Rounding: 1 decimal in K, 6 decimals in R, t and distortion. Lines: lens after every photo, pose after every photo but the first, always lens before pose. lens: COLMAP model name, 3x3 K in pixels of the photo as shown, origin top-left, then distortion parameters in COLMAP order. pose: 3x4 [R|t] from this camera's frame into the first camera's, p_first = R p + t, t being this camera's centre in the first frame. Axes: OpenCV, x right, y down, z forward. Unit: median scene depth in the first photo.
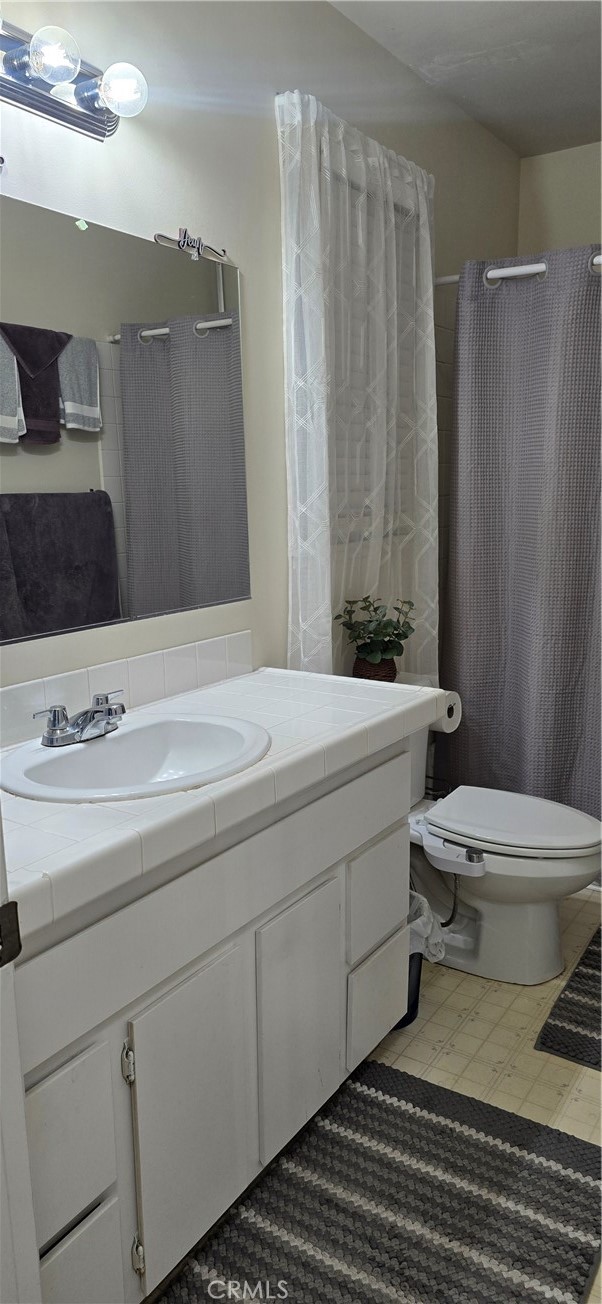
lens RADIAL K [[899.4, 0, 299.5], [0, 899.4, 692.6], [0, 0, 1]] dist [0.100512, -0.090628]
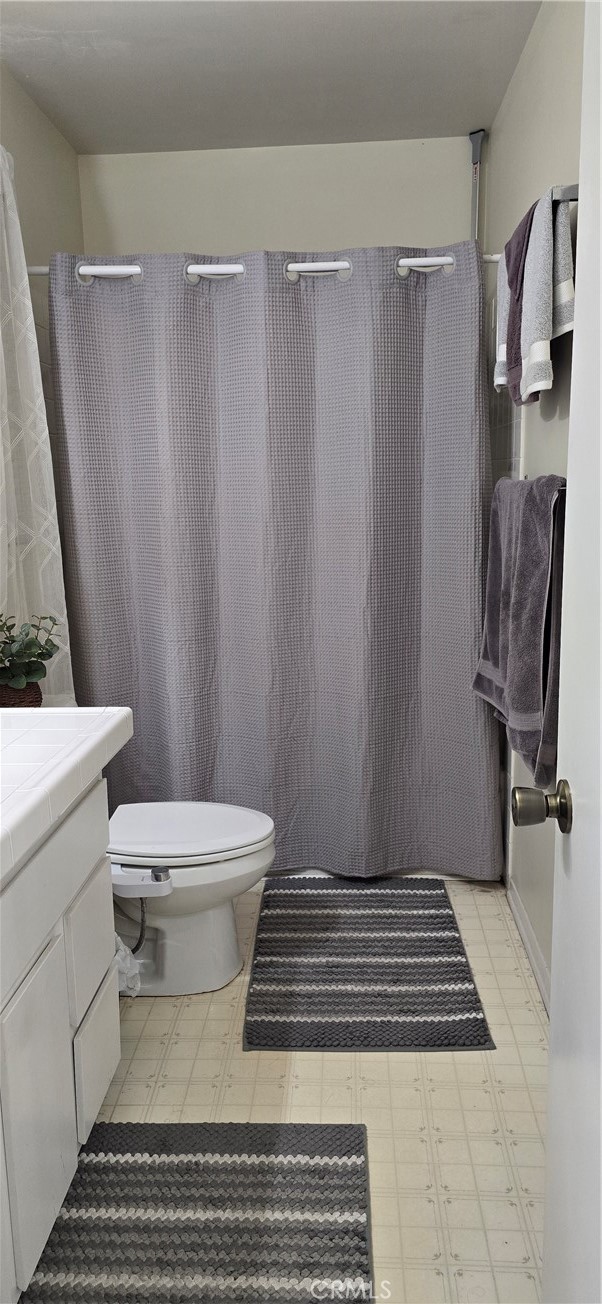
lens RADIAL K [[899.4, 0, 299.5], [0, 899.4, 692.6], [0, 0, 1]] dist [0.100512, -0.090628]
pose [[0.862878, -0.121265, 0.490649, -0.134942], [0.124238, 0.991894, 0.026658, -0.020135], [-0.489905, 0.037955, 0.870949, 0.084860]]
